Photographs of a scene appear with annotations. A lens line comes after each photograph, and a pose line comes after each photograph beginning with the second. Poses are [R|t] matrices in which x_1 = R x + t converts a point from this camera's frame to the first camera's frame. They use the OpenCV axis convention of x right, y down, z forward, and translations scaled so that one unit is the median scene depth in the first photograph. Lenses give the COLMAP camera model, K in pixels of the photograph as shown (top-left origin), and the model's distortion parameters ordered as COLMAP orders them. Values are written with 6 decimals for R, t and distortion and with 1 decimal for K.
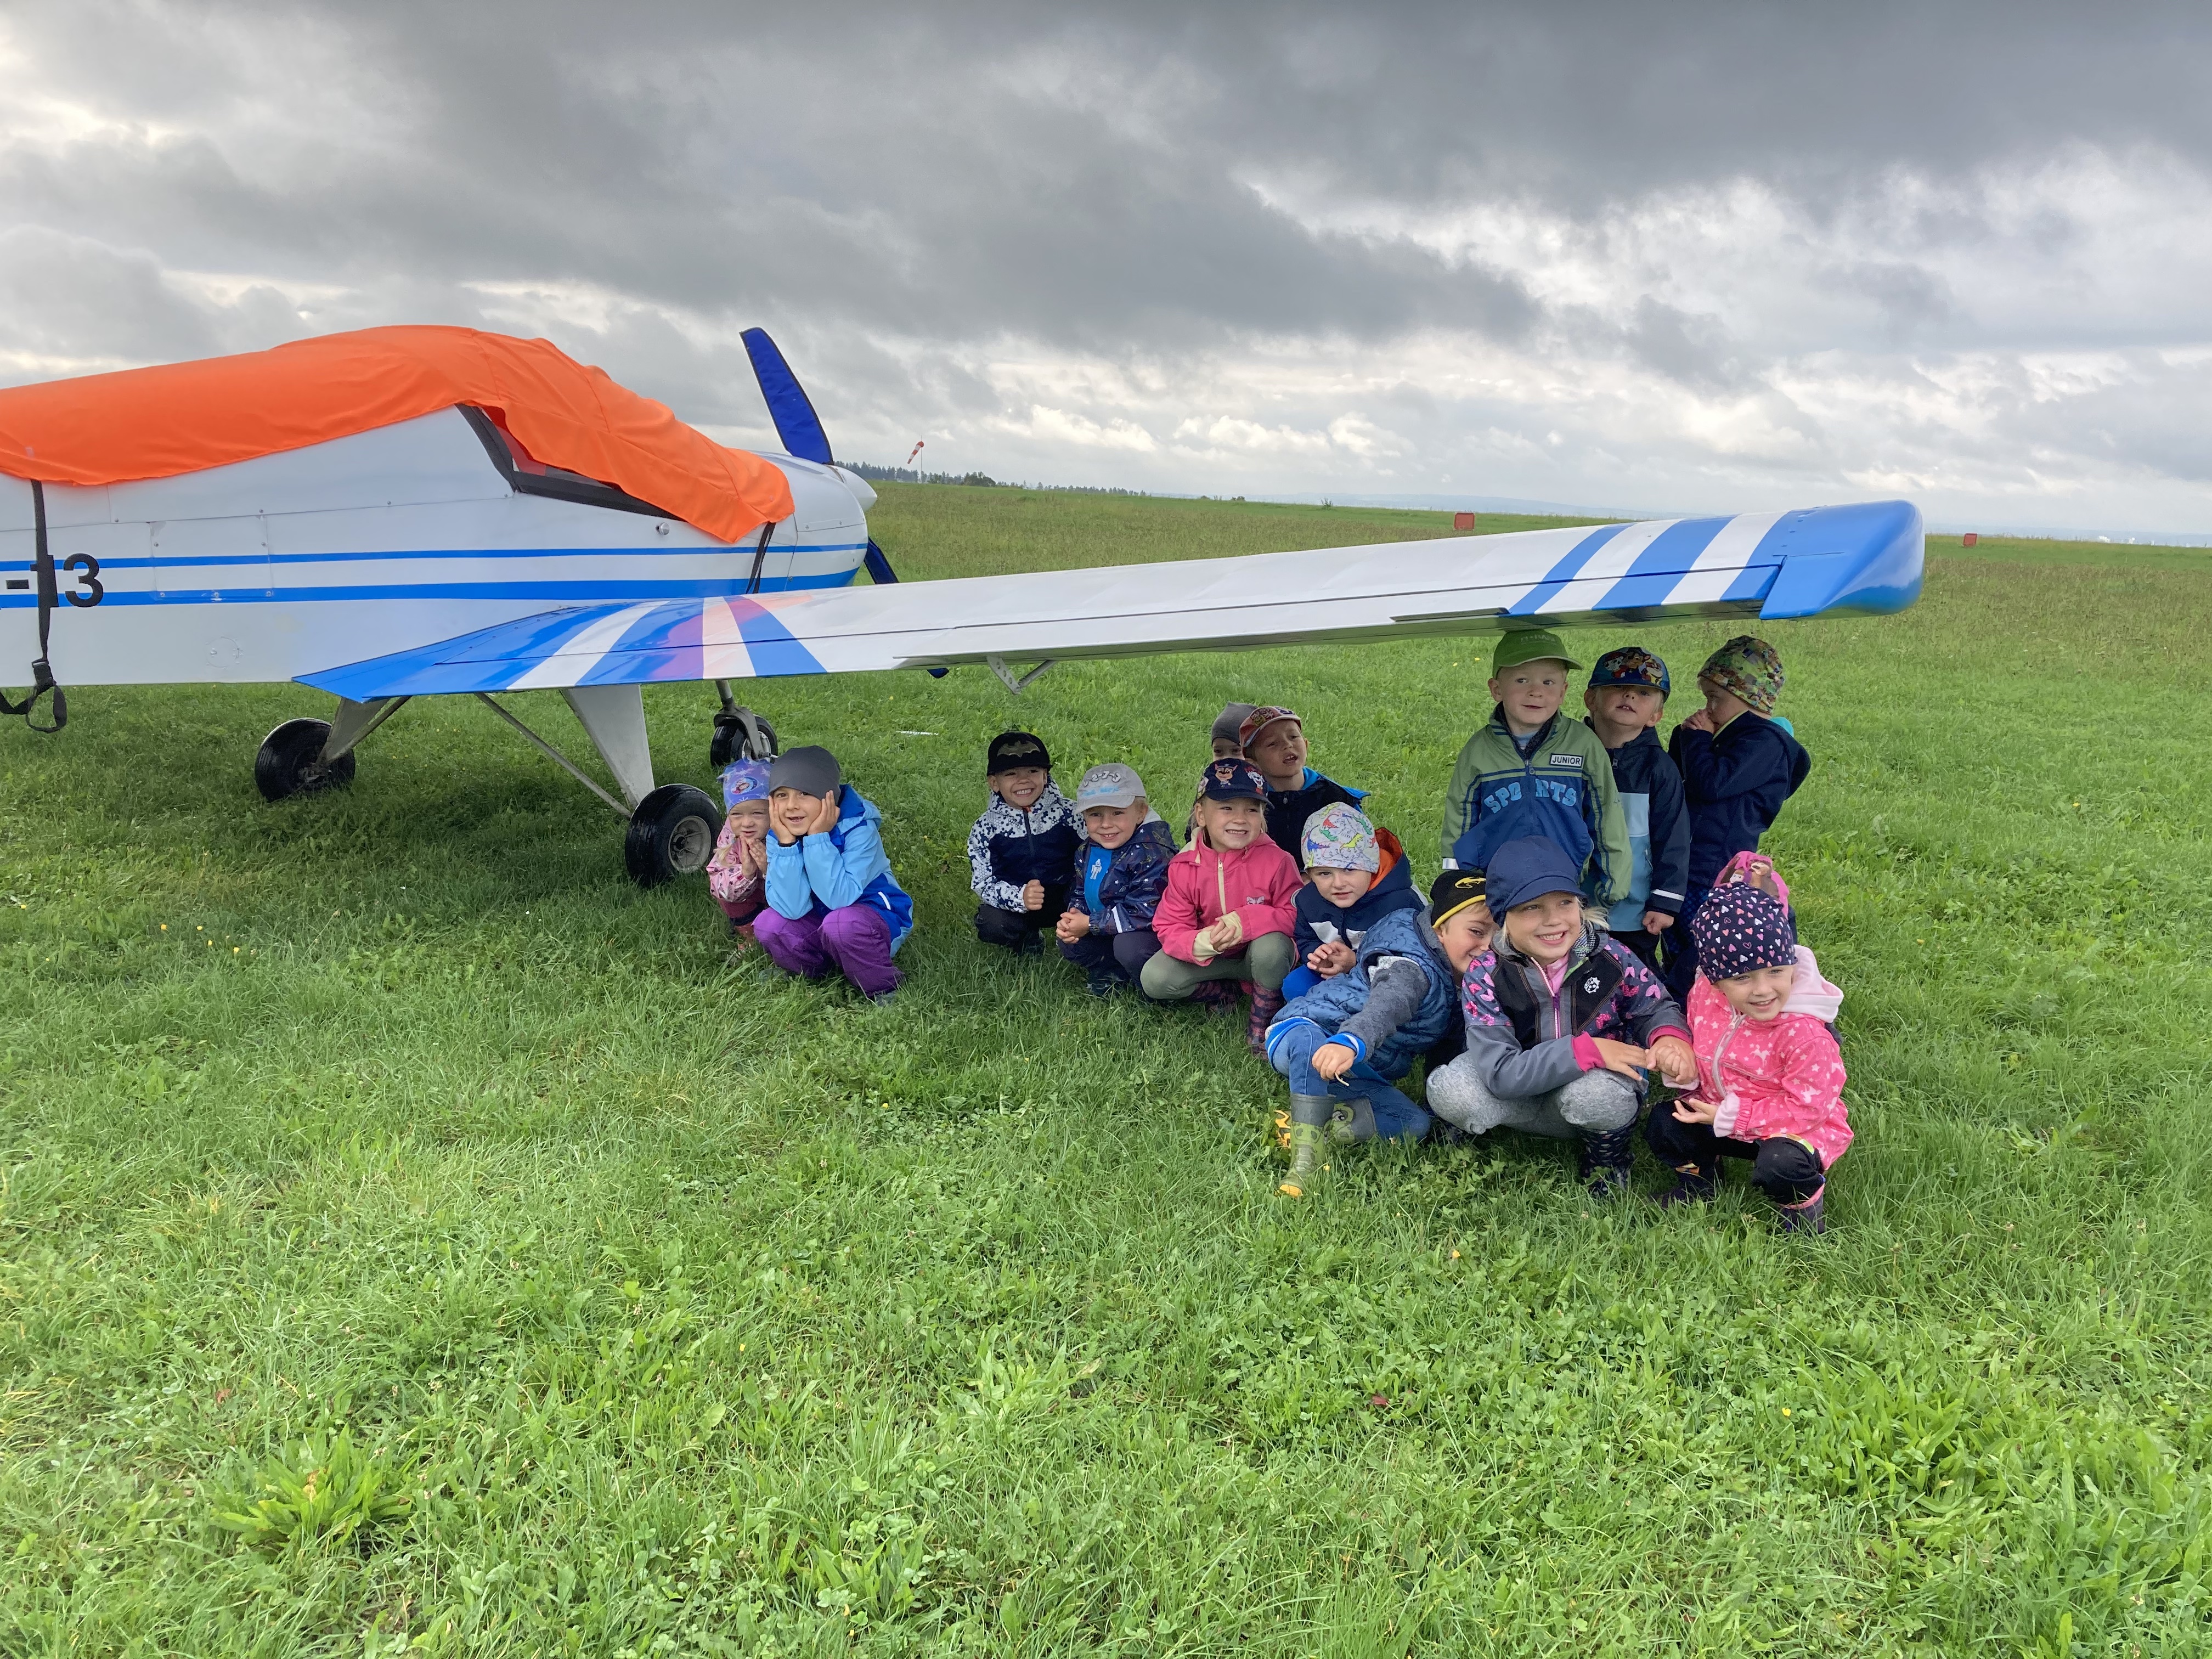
lens RADIAL K [[1779.9, 0, 1118.4], [0, 1779.9, 808.6], [0, 0, 1]] dist [0.026523, -0.023439]
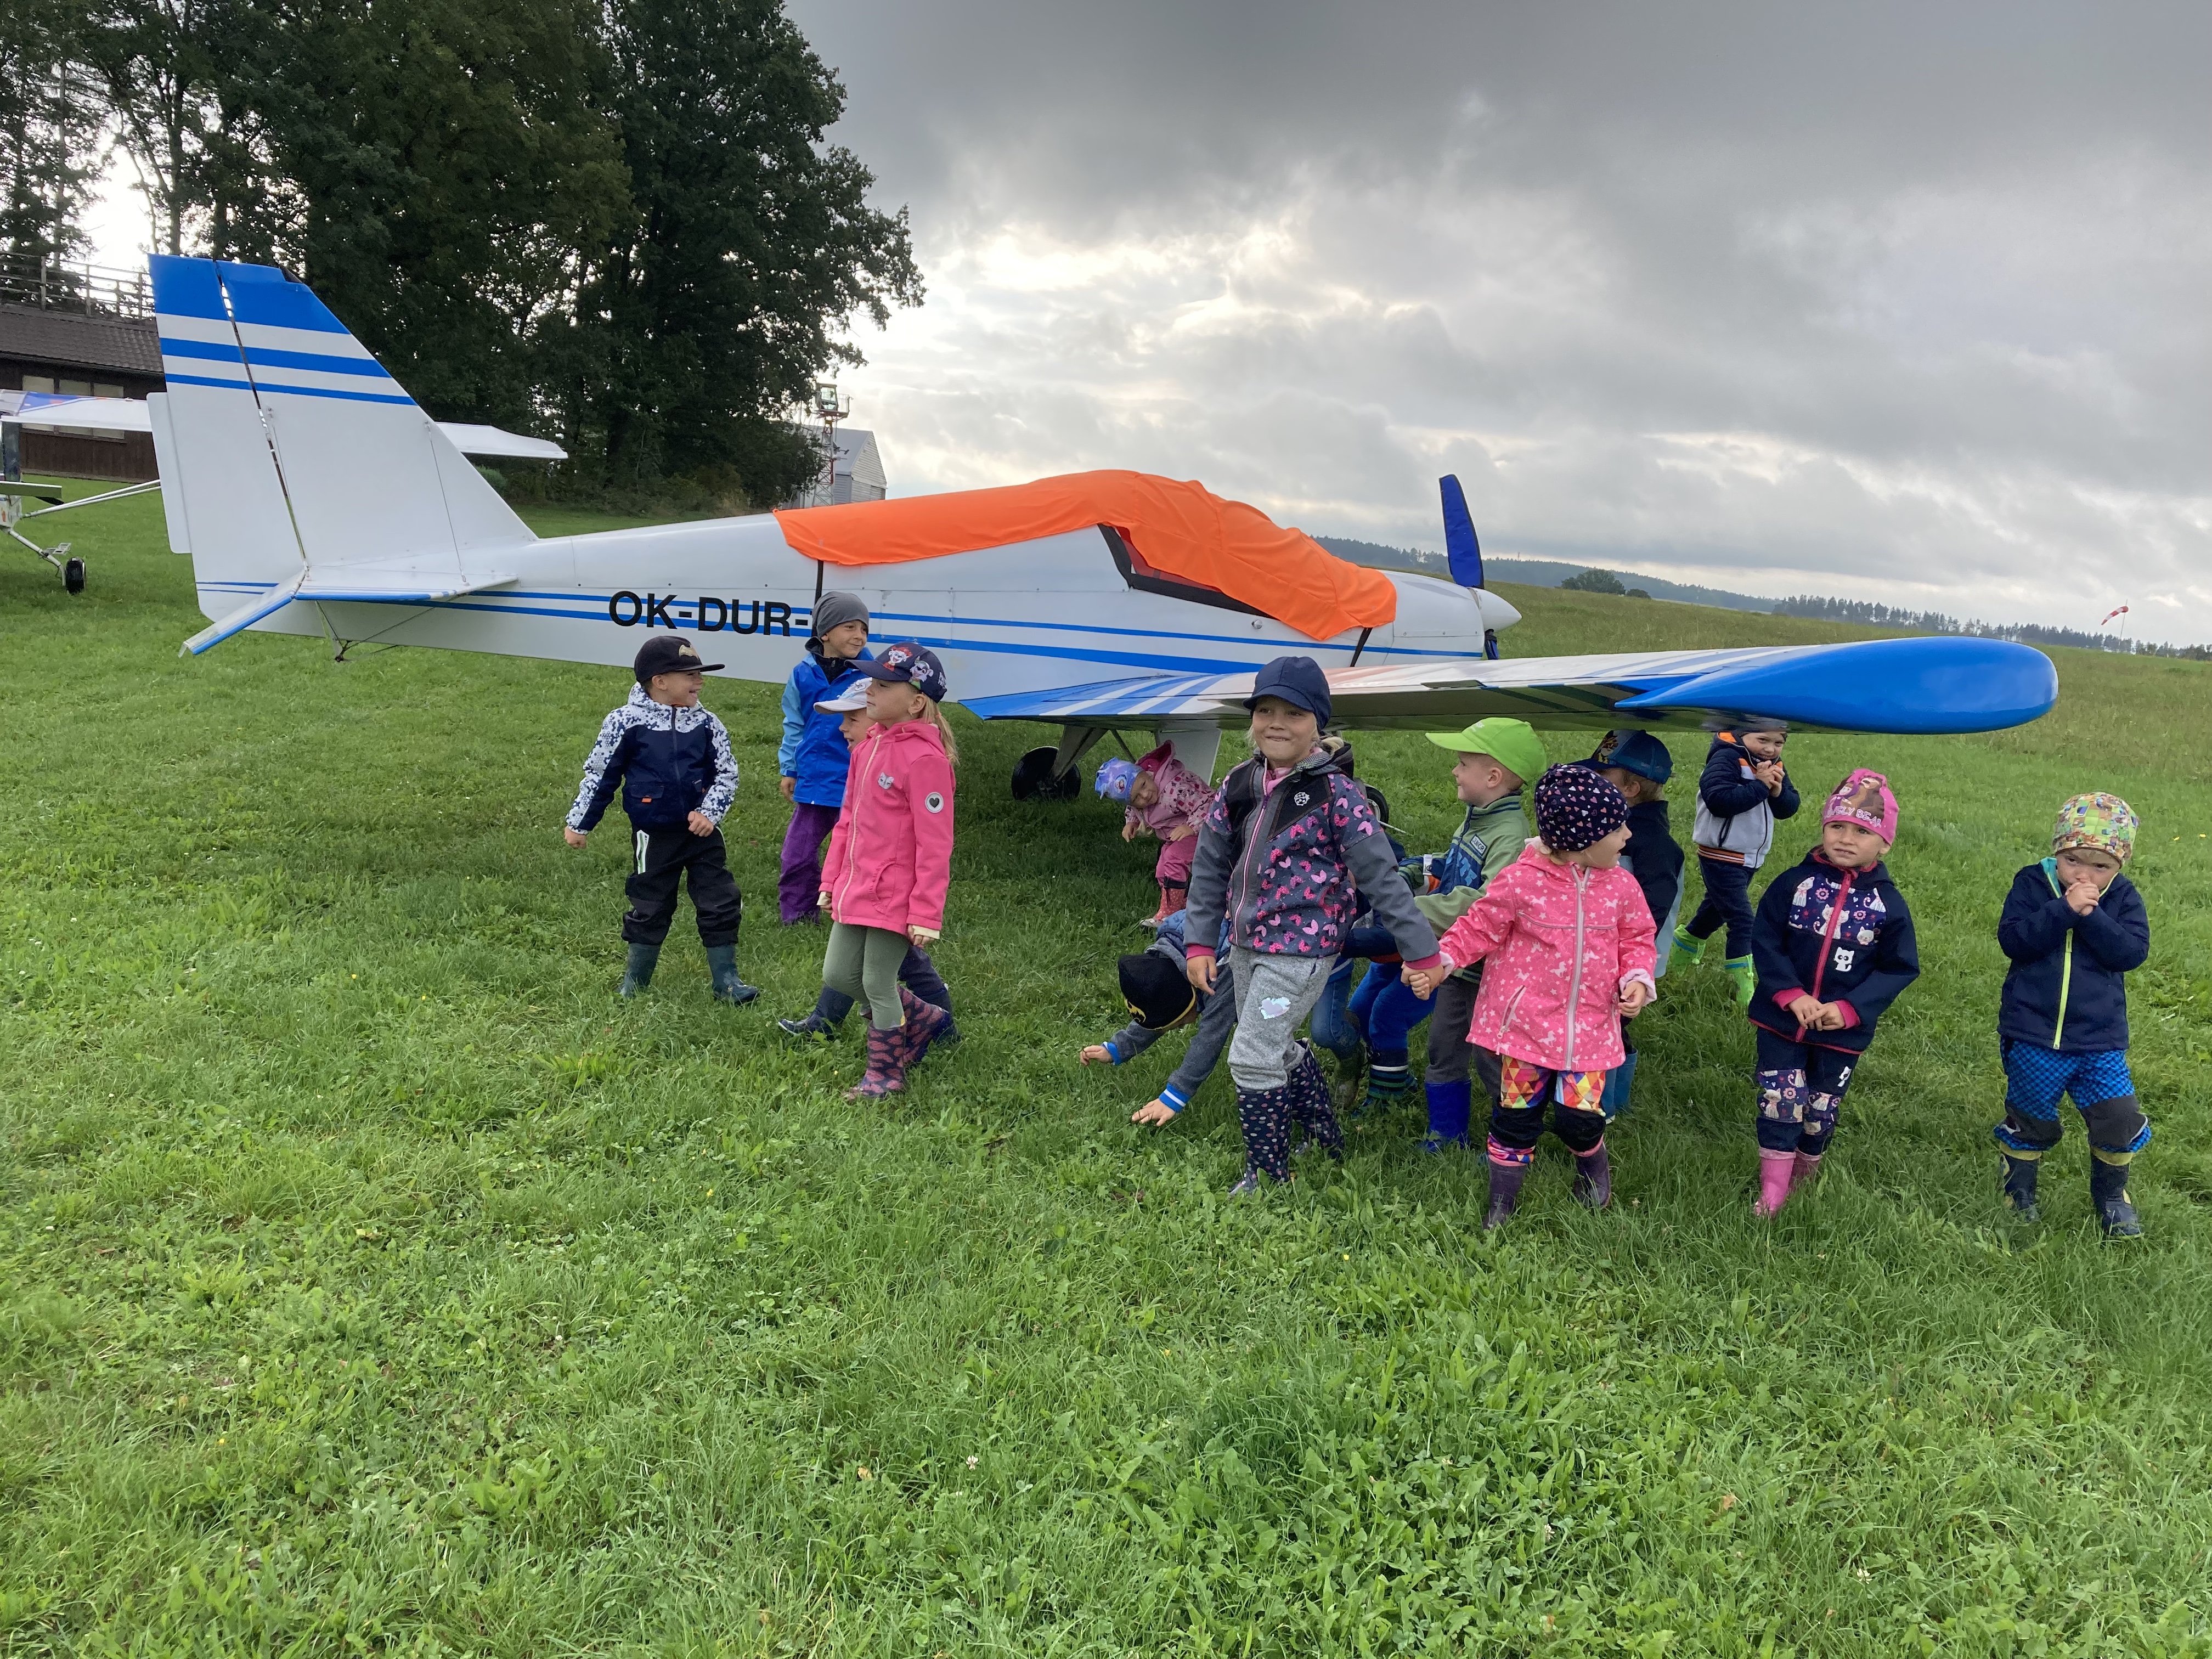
lens RADIAL K [[1779.9, 0, 1093.7], [0, 1779.9, 842.5], [0, 0, 1]] dist [0.026523, -0.023439]
pose [[0.803455, 0.128717, -0.581285, 0.472472], [-0.163777, 0.986465, -0.007936, 0.036019], [0.572396, 0.101577, 0.813661, -0.134537]]
